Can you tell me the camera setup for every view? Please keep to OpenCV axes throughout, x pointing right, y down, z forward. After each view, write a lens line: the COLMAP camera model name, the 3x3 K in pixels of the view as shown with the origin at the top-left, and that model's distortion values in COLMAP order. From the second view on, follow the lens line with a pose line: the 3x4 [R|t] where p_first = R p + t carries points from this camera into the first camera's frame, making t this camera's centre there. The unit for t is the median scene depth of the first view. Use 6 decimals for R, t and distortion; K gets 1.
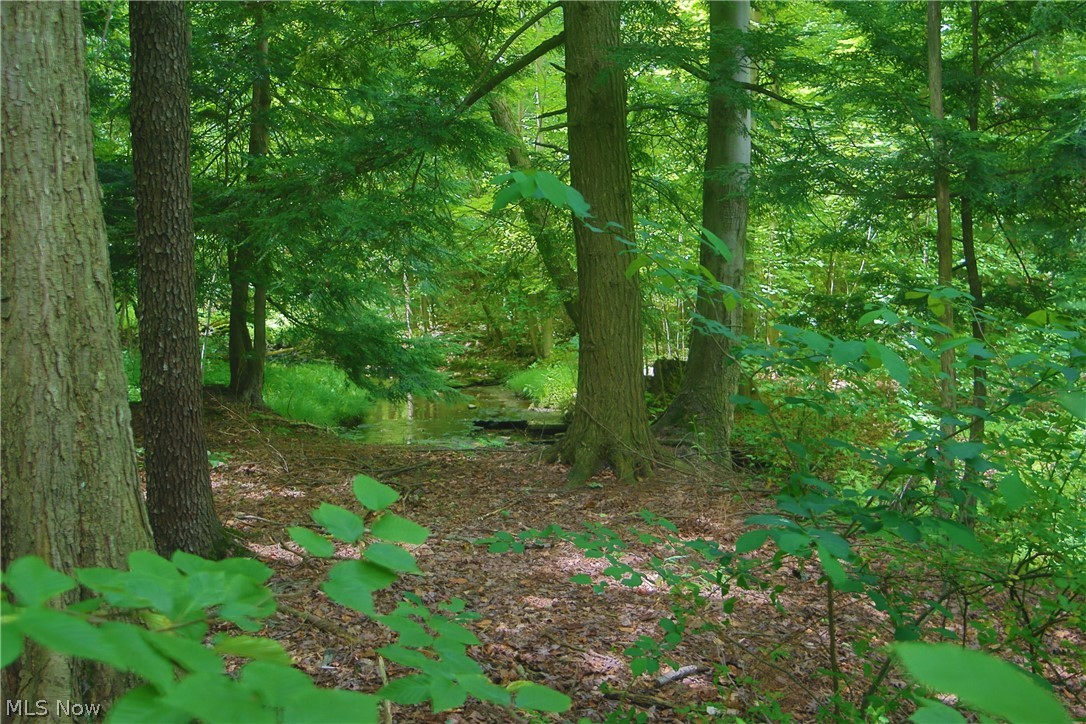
lens RADIAL K [[1057.4, 0, 543.1], [0, 1057.4, 360.8], [0, 0, 1]] dist [-0.102121, 0.000000]
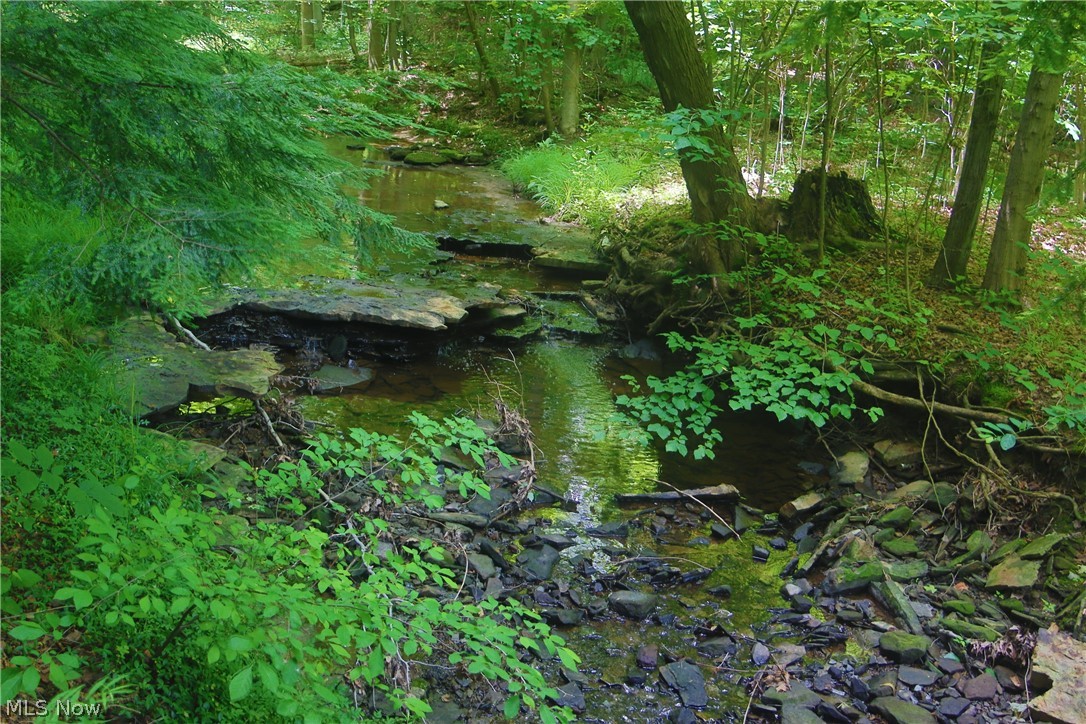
lens RADIAL K [[1057.4, 0, 541.8], [0, 1057.4, 362.6], [0, 0, 1]] dist [-0.102121, 0.000000]
pose [[0.994871, 0.096824, 0.029279, -0.017015], [-0.100928, 0.969490, 0.223391, -0.008498], [-0.006757, -0.225200, 0.974289, 0.354749]]
